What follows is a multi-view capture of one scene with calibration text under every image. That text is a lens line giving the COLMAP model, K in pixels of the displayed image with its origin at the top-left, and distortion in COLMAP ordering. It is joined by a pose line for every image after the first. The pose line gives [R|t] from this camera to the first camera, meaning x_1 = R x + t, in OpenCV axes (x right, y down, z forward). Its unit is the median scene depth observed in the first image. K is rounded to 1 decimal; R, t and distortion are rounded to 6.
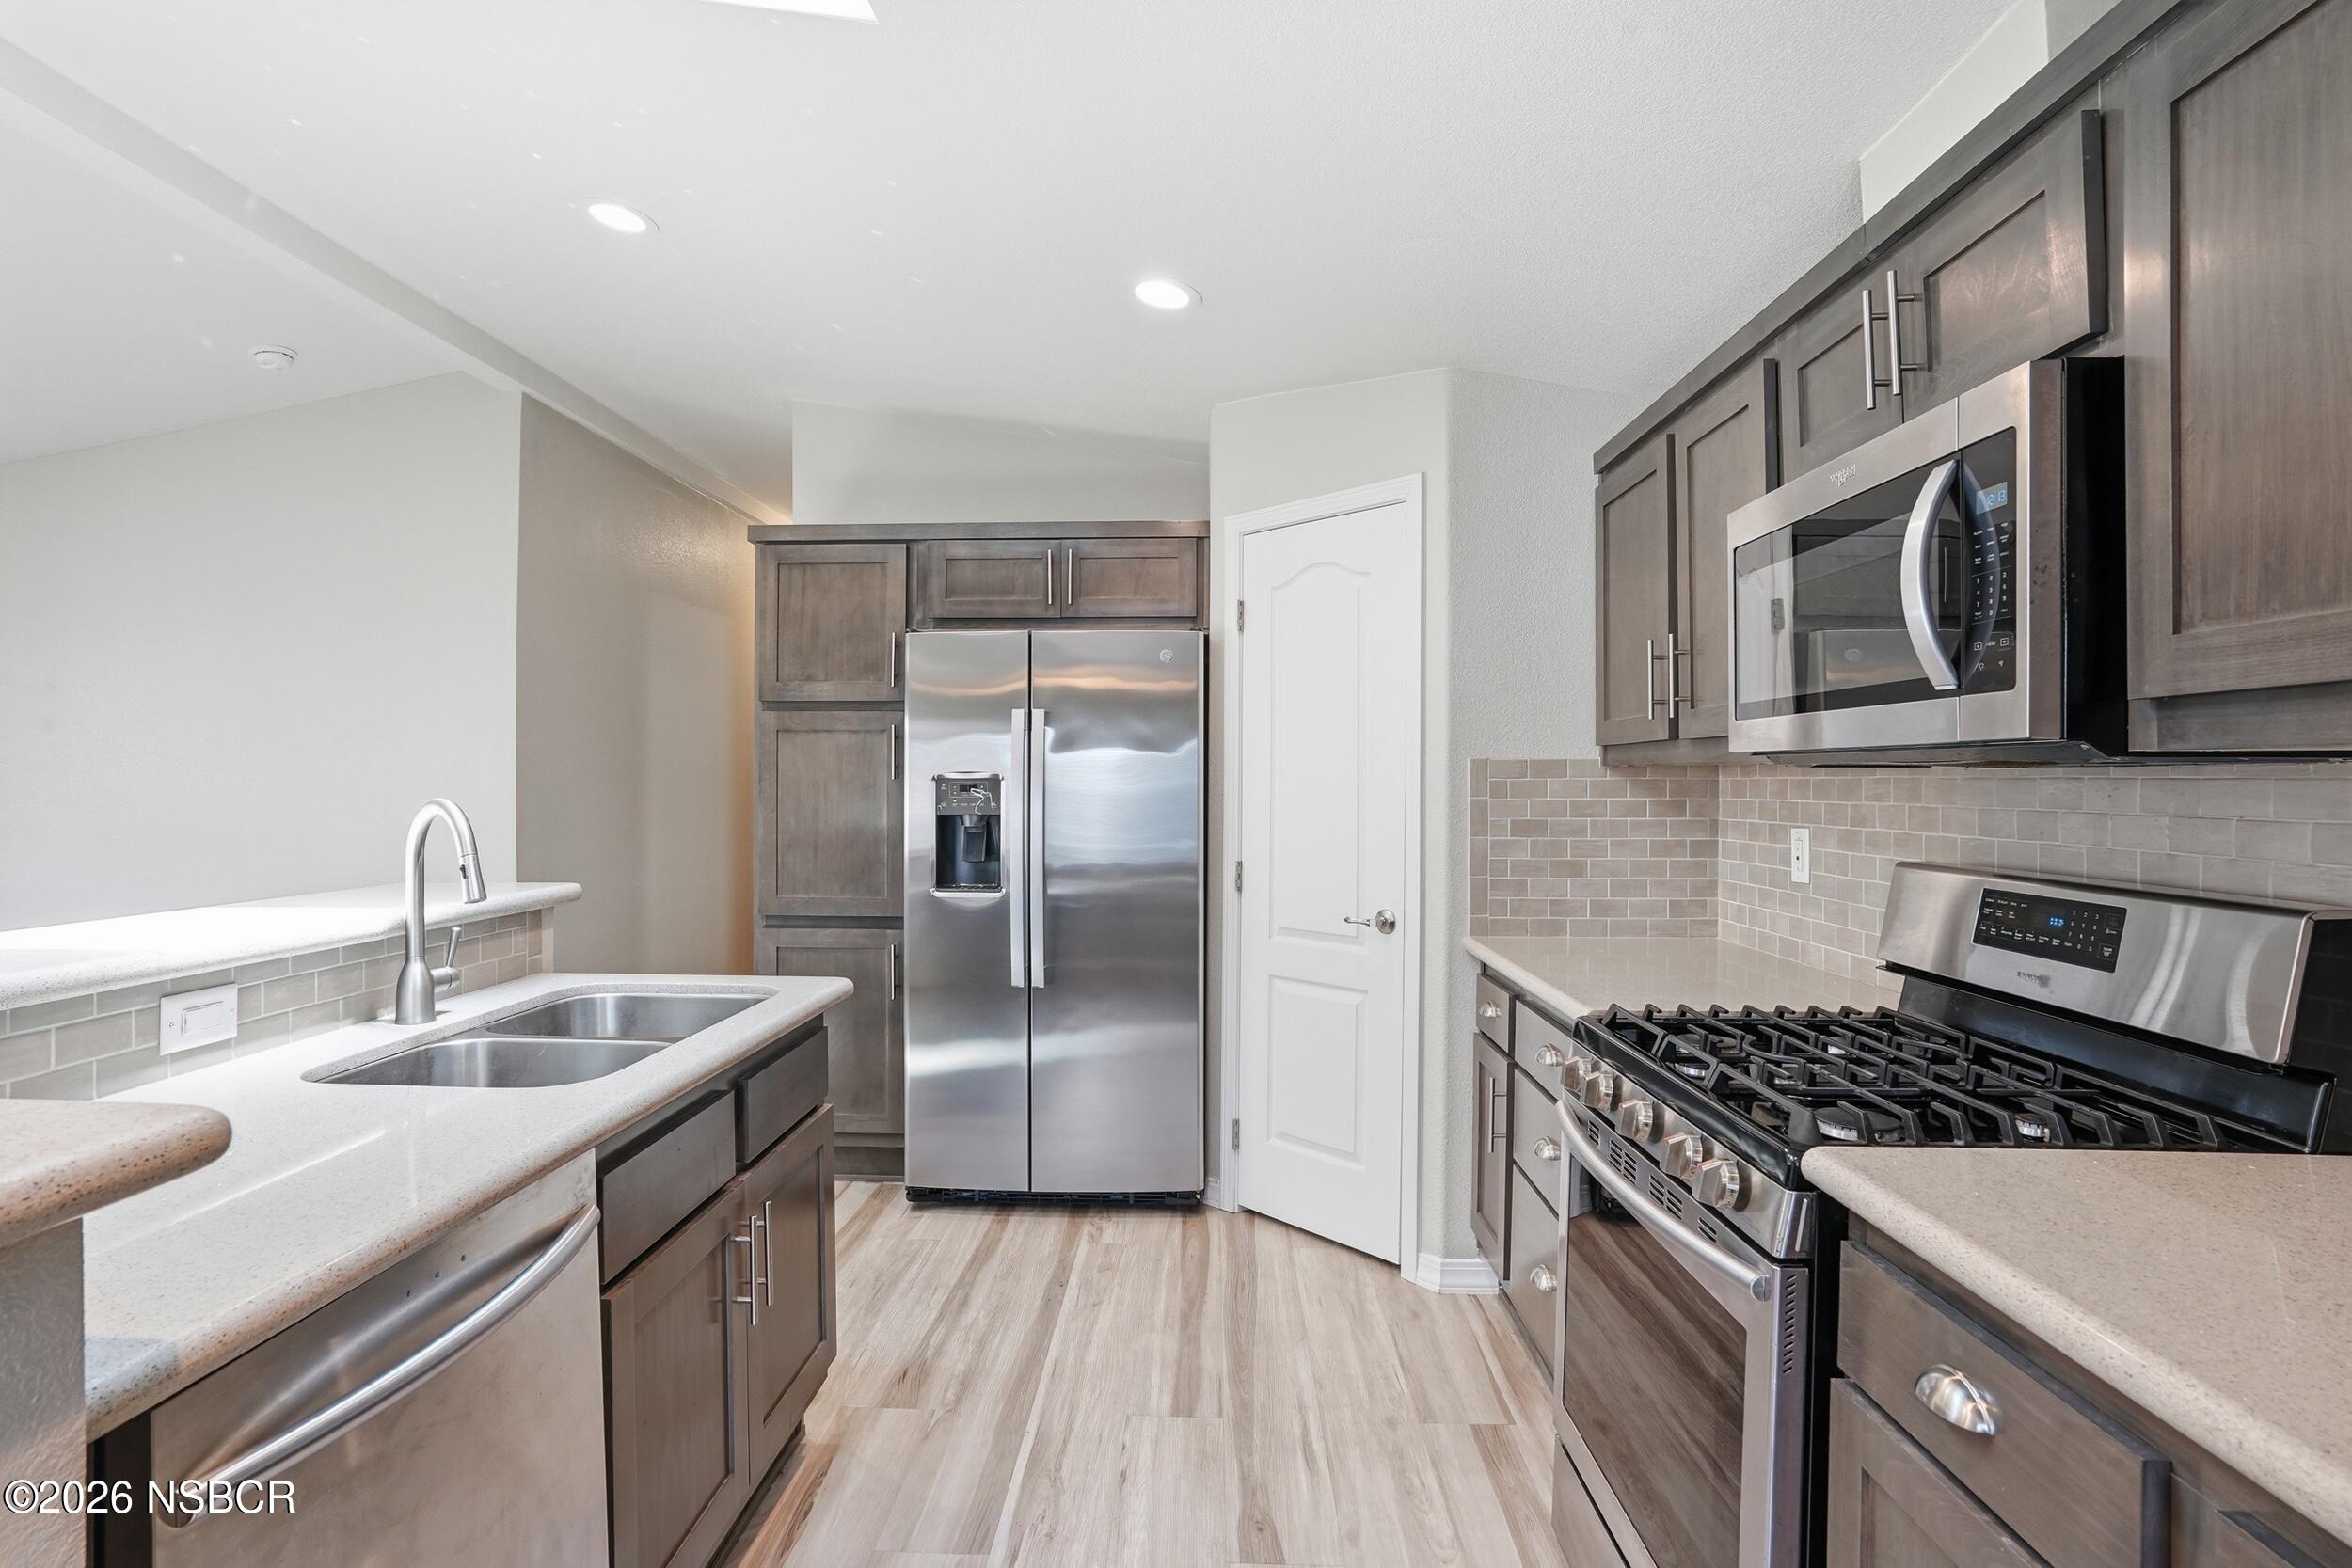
lens RADIAL K [[1124.1, 0, 1162.5], [0, 1124.1, 816.4], [0, 0, 1]] dist [-0.068050, 0.026801]
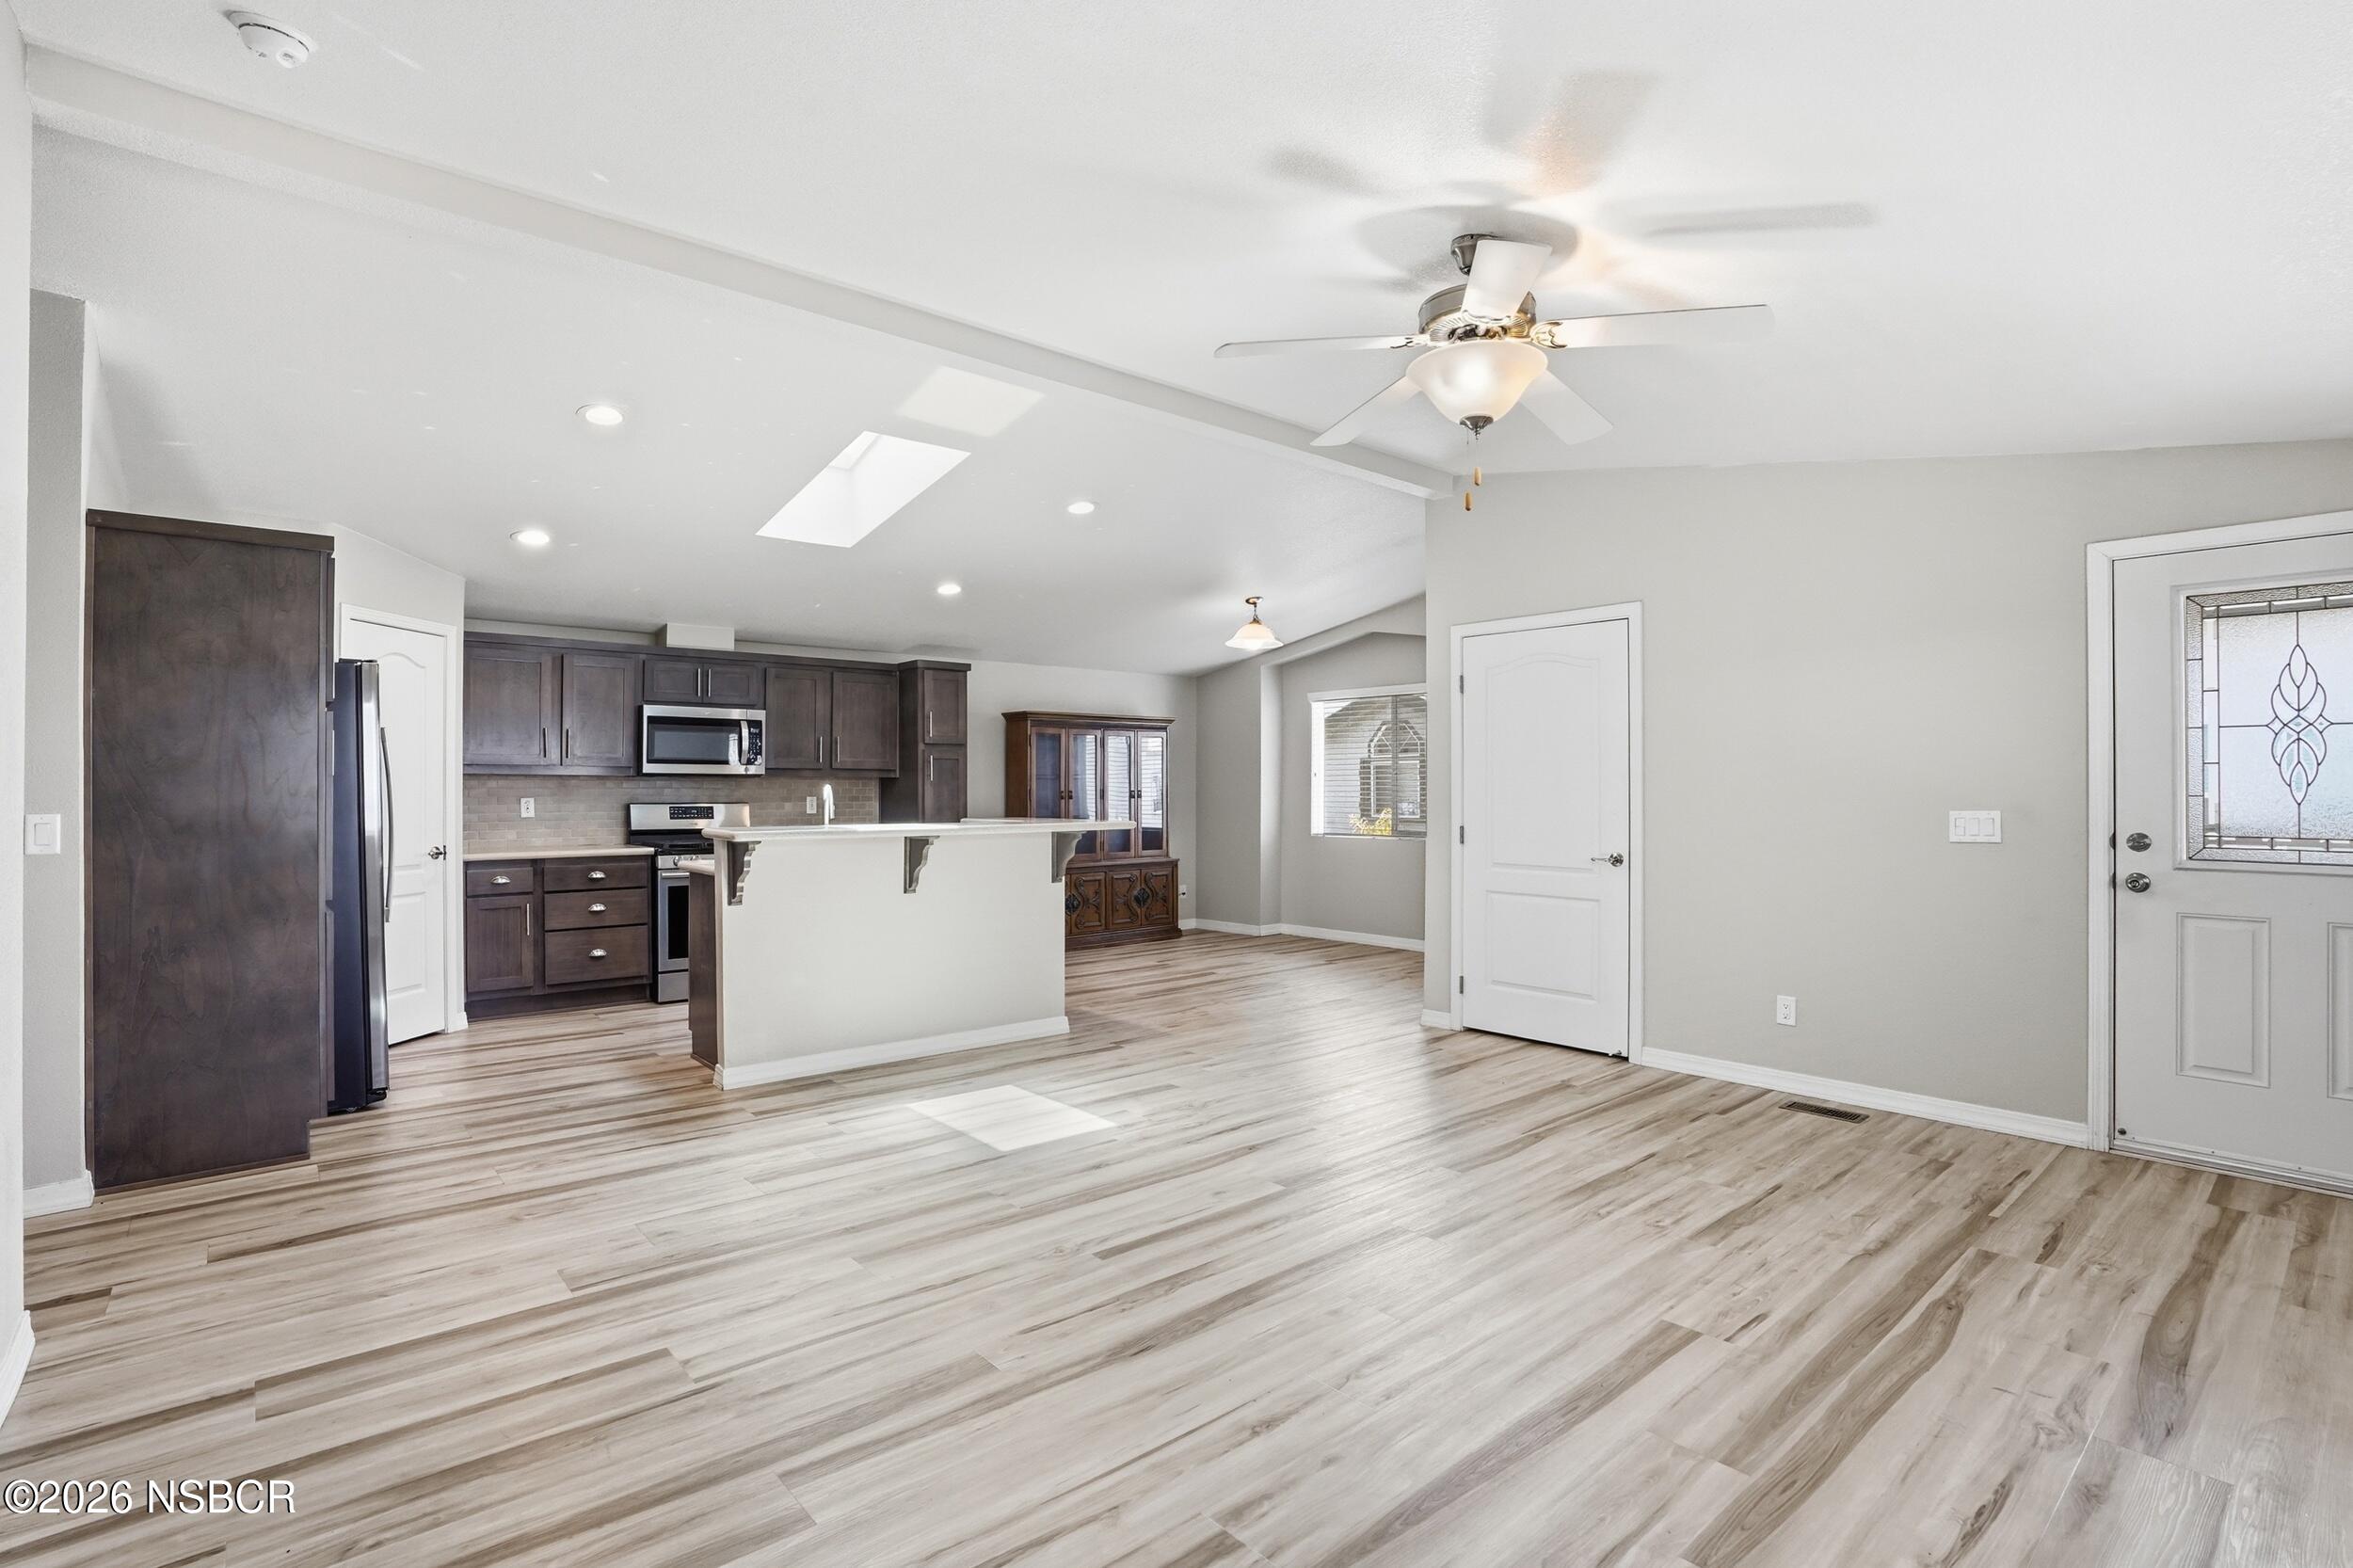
lens RADIAL K [[1108.2, 0, 1167.3], [0, 1108.2, 790.3], [0, 0, 1]] dist [-0.068171, 0.025628]
pose [[-0.679725, -0.002909, 0.733462, -3.645767], [0.022802, 0.999425, 0.025096, -0.058585], [-0.733113, 0.033783, -0.679267, 2.468068]]
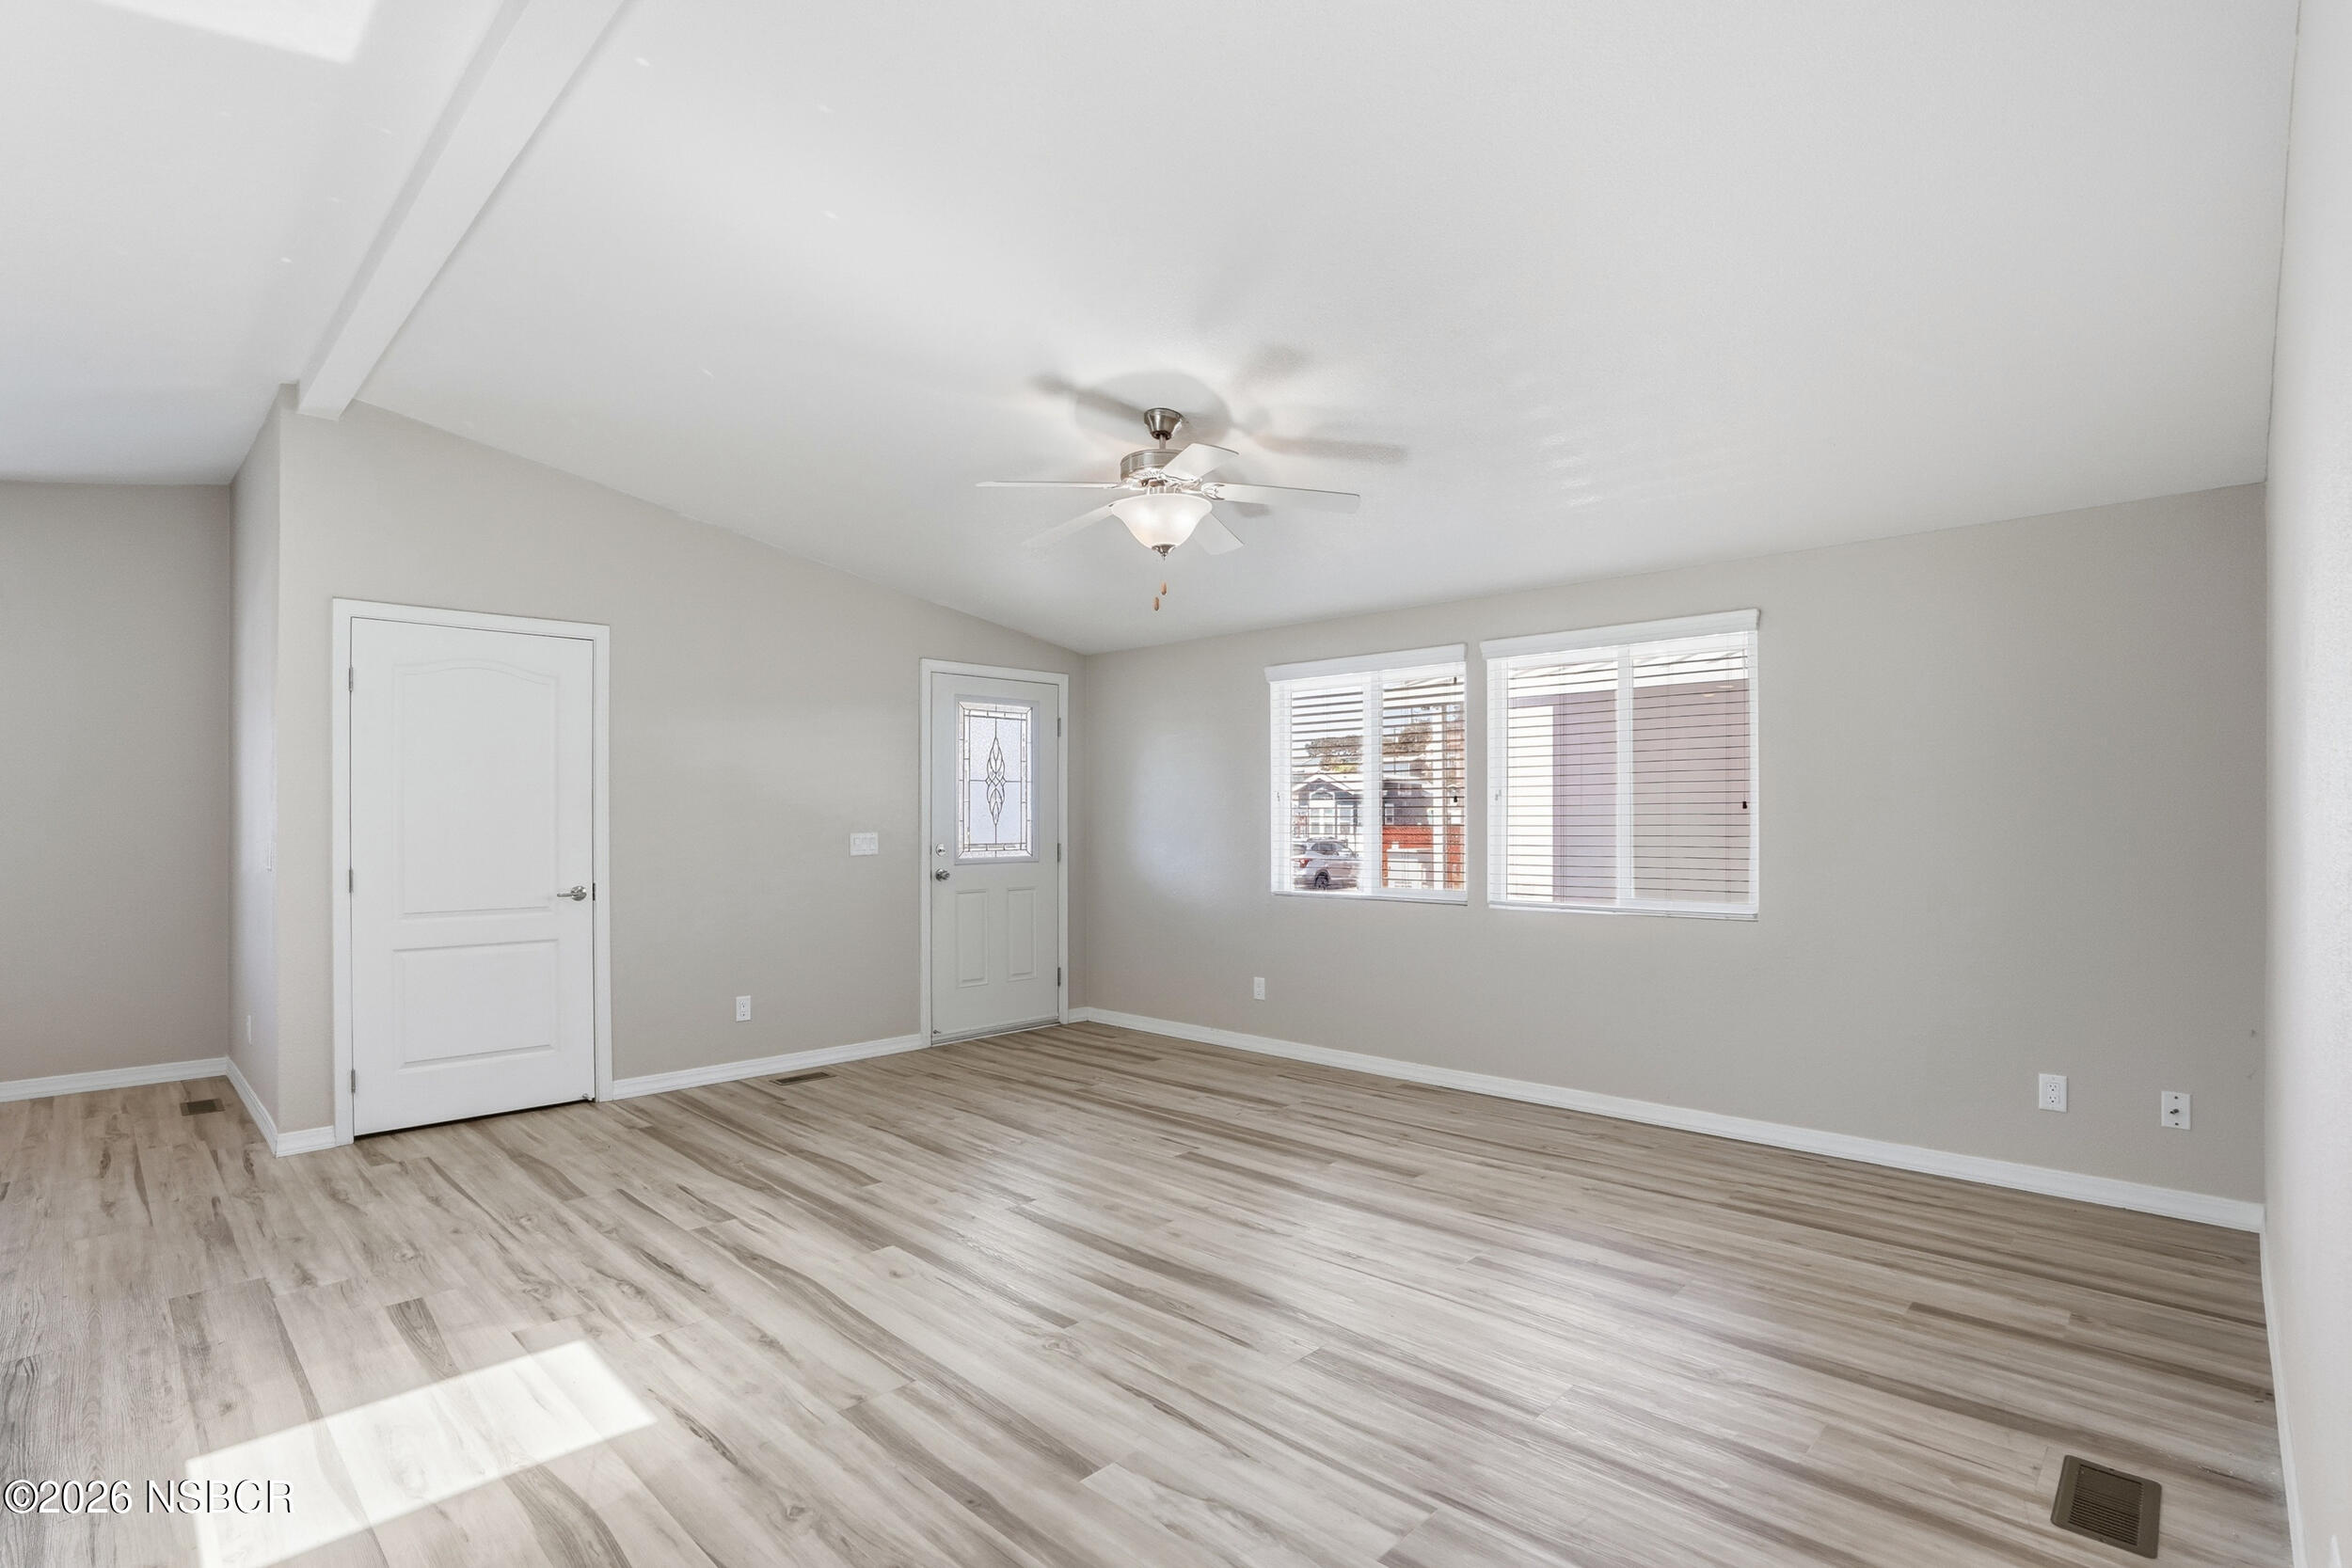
lens RADIAL K [[1124.1, 0, 1162.5], [0, 1124.1, 816.4], [0, 0, 1]] dist [-0.068050, 0.026801]
pose [[-0.675002, 0.001436, -0.737815, -1.102230], [-0.020786, 0.999564, 0.020961, -0.055823], [0.737523, 0.029485, -0.674678, 2.566663]]
